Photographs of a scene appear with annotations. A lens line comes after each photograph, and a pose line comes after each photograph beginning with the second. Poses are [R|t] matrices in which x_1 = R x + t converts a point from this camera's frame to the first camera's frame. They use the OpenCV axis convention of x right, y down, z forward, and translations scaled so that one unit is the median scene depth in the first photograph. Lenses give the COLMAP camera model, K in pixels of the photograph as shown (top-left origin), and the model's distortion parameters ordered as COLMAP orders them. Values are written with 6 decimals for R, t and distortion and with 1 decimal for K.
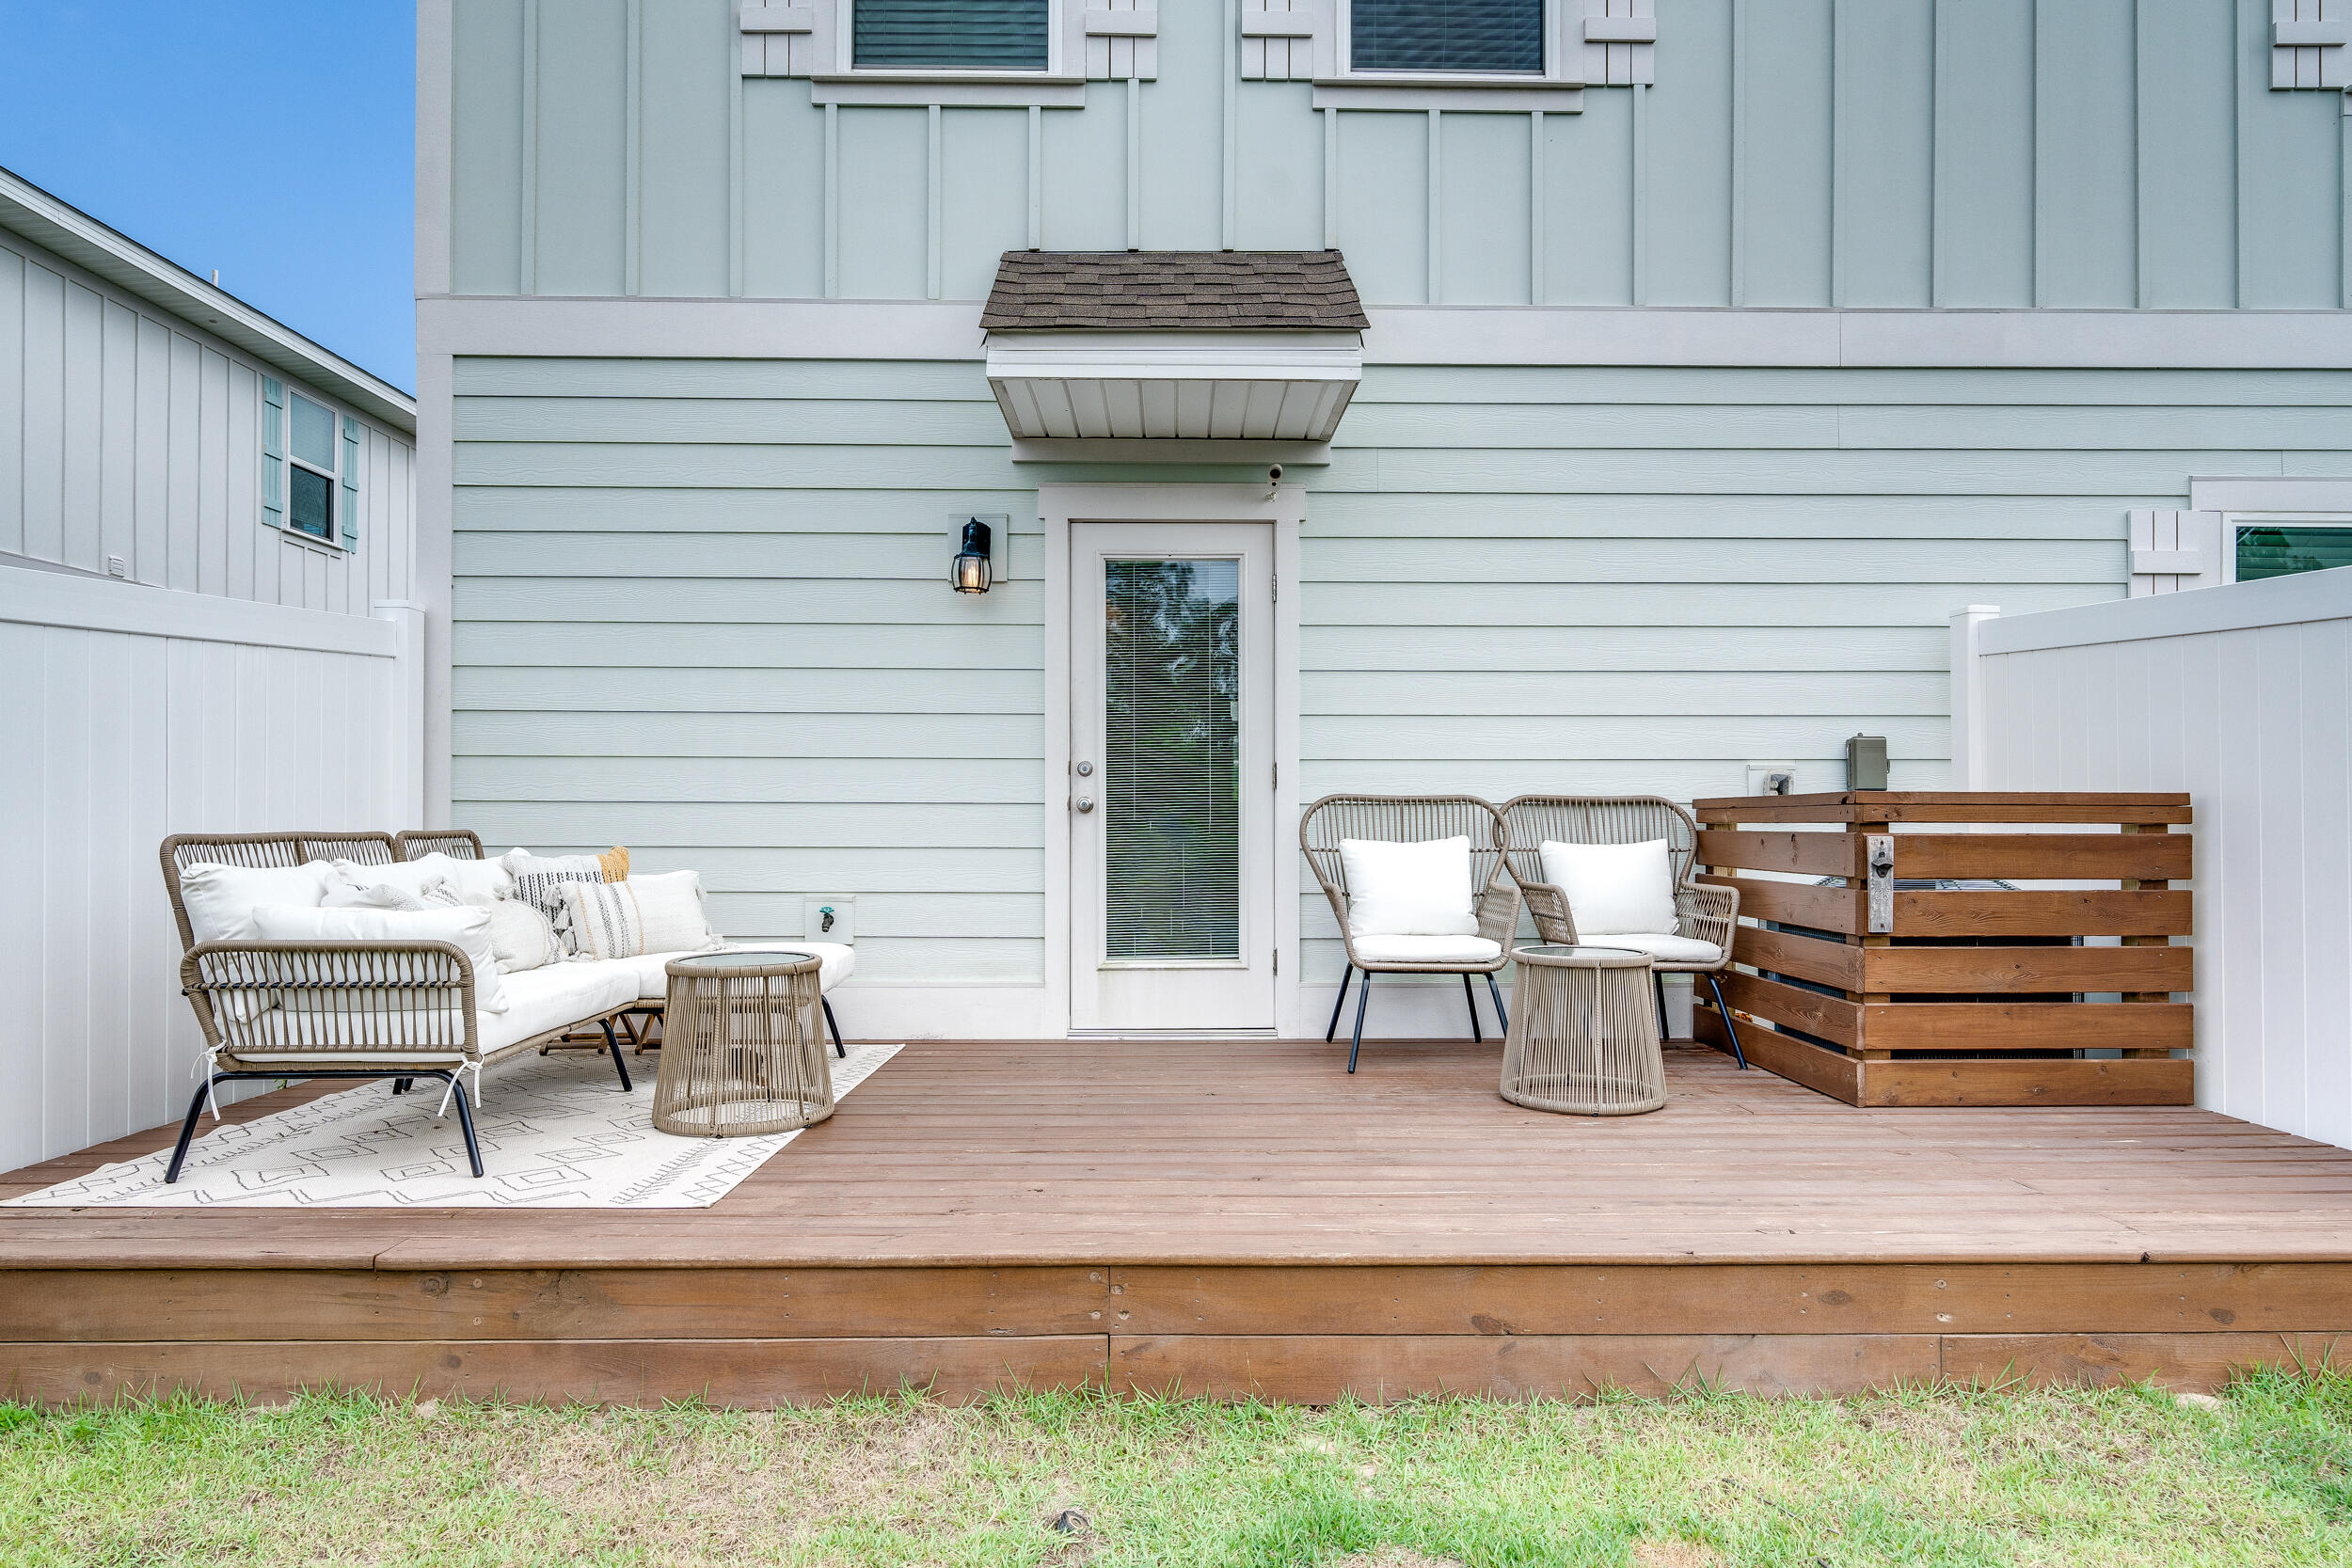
lens RADIAL K [[1447.0, 0, 1179.2], [0, 1447.0, 799.9], [0, 0, 1]] dist [0.004405, -0.000892]
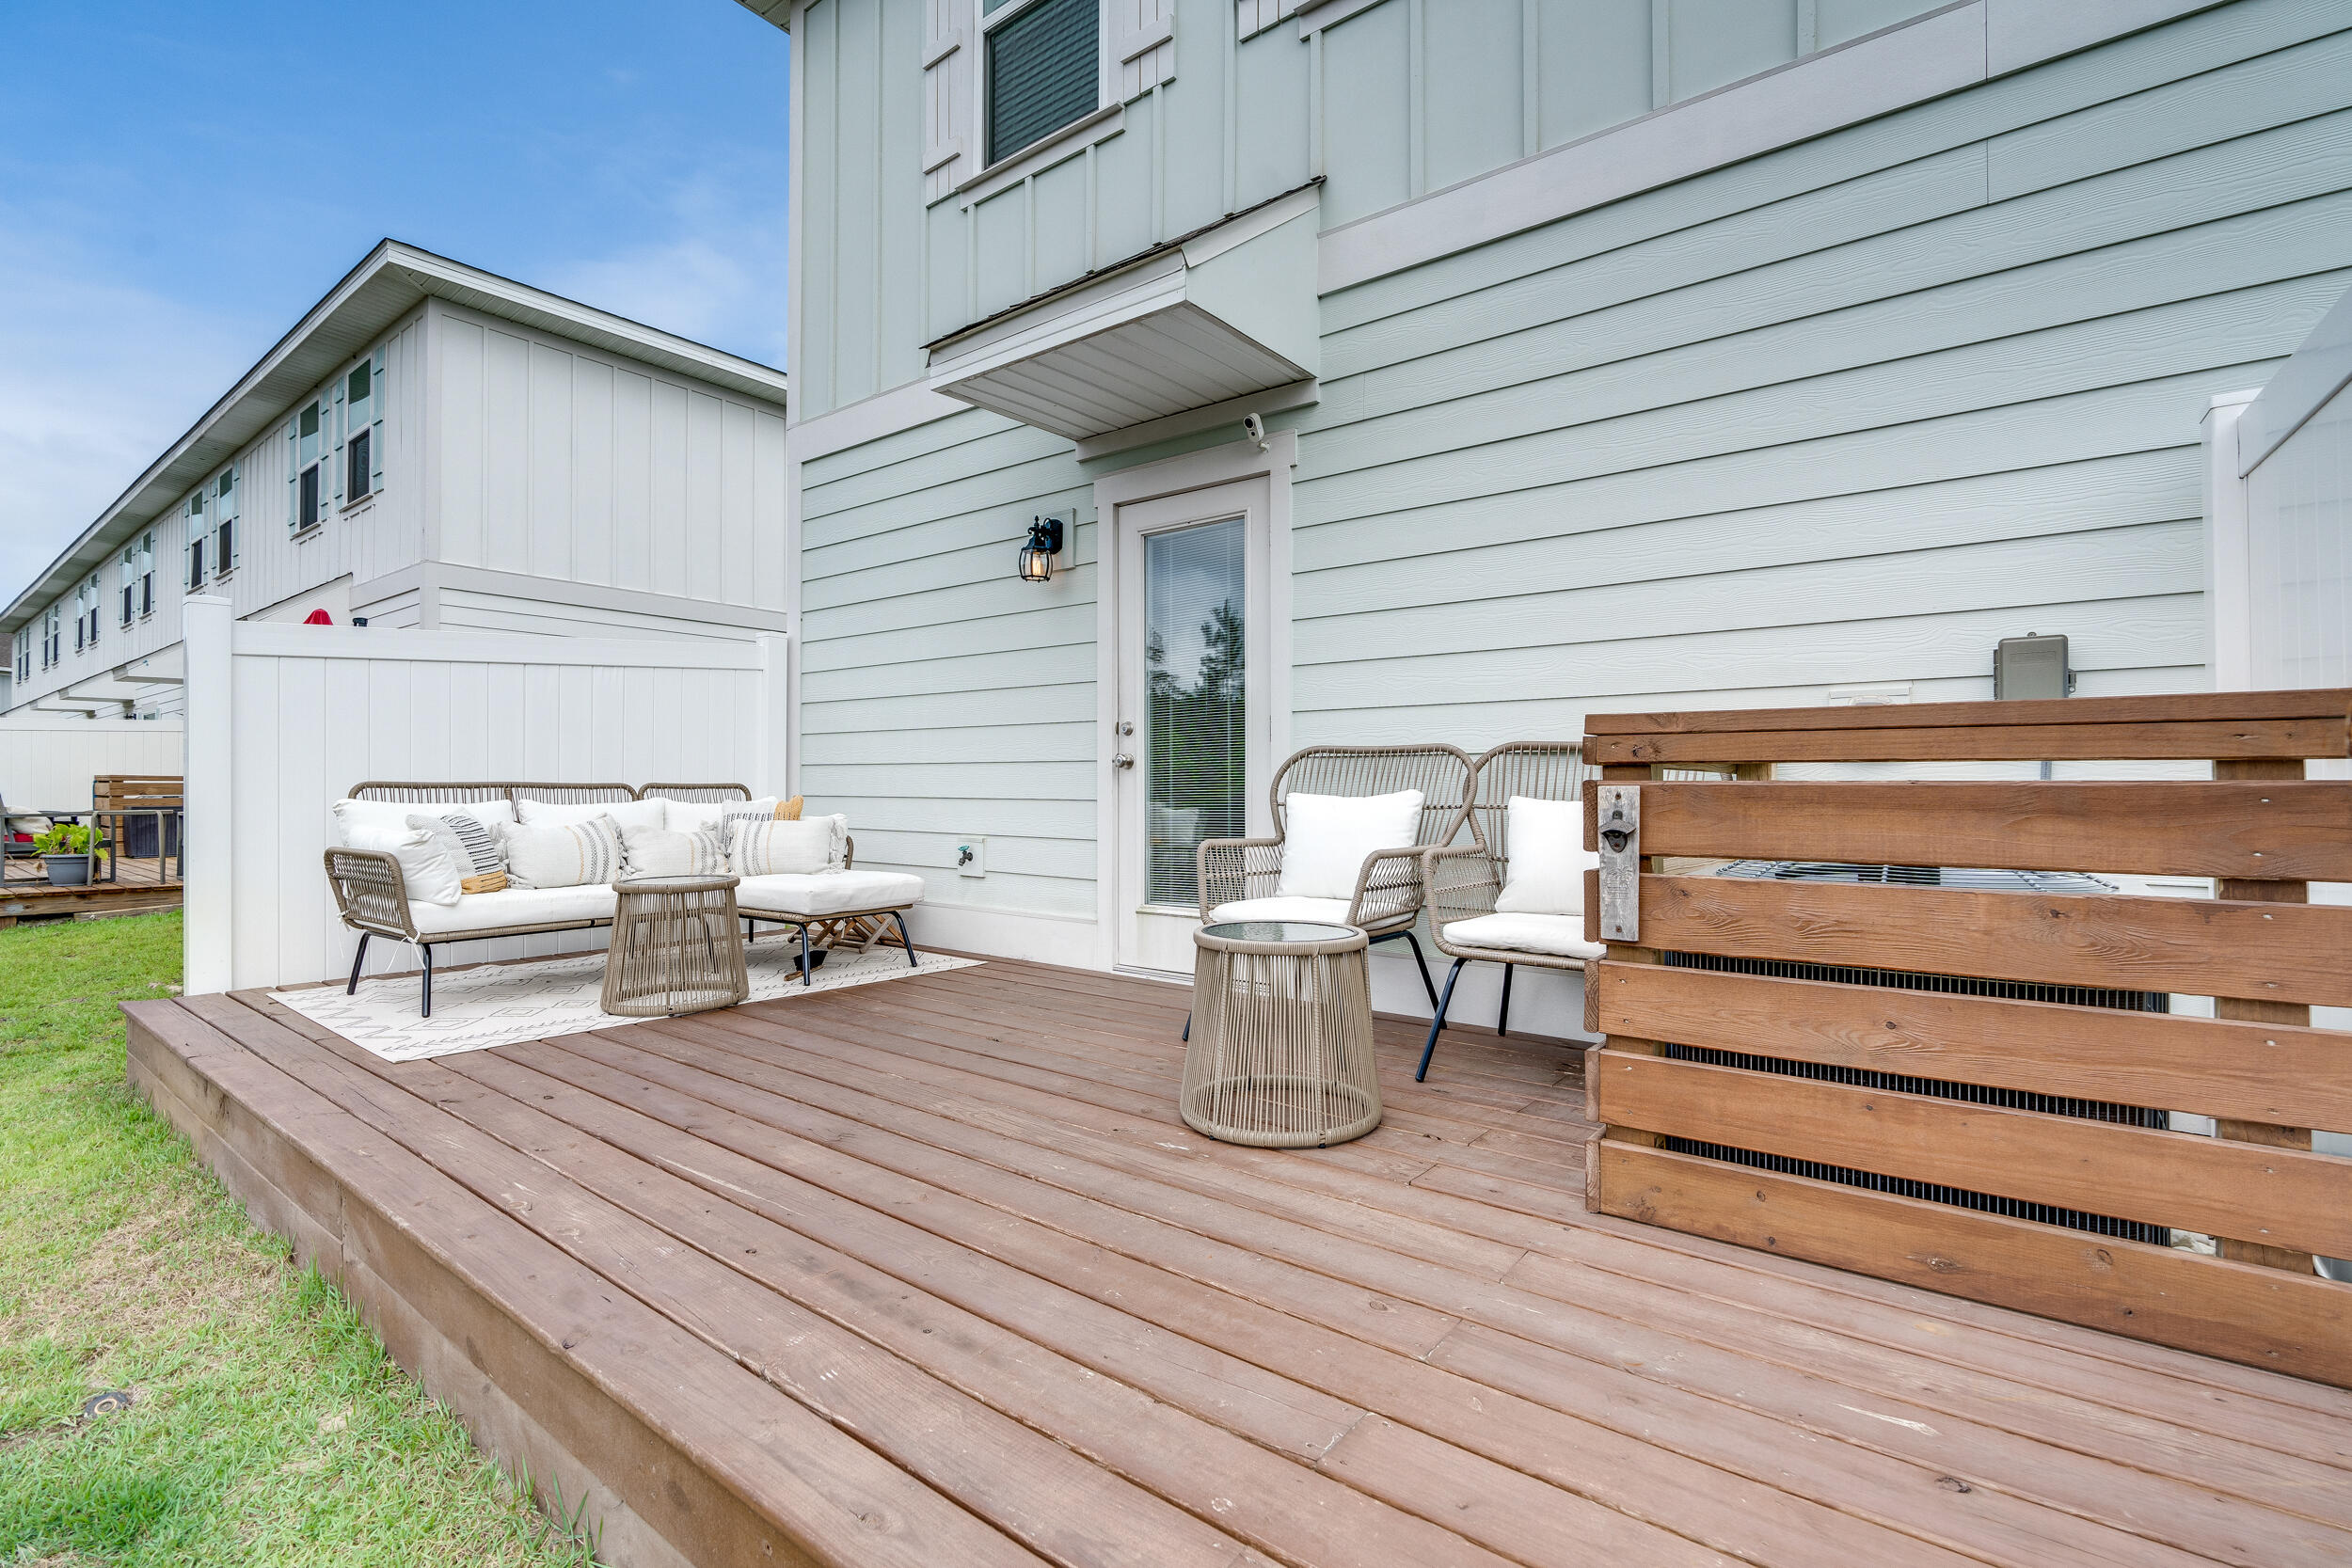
lens RADIAL K [[1061.2, 0, 1176.5], [0, 1061.2, 773.5], [0, 0, 1]] dist [-0.005275, 0.000864]
pose [[0.779030, -0.007270, -0.626944, 0.472880], [0.006826, 0.999972, -0.003114, 0.015217], [0.626949, -0.001854, 0.779058, 0.399209]]
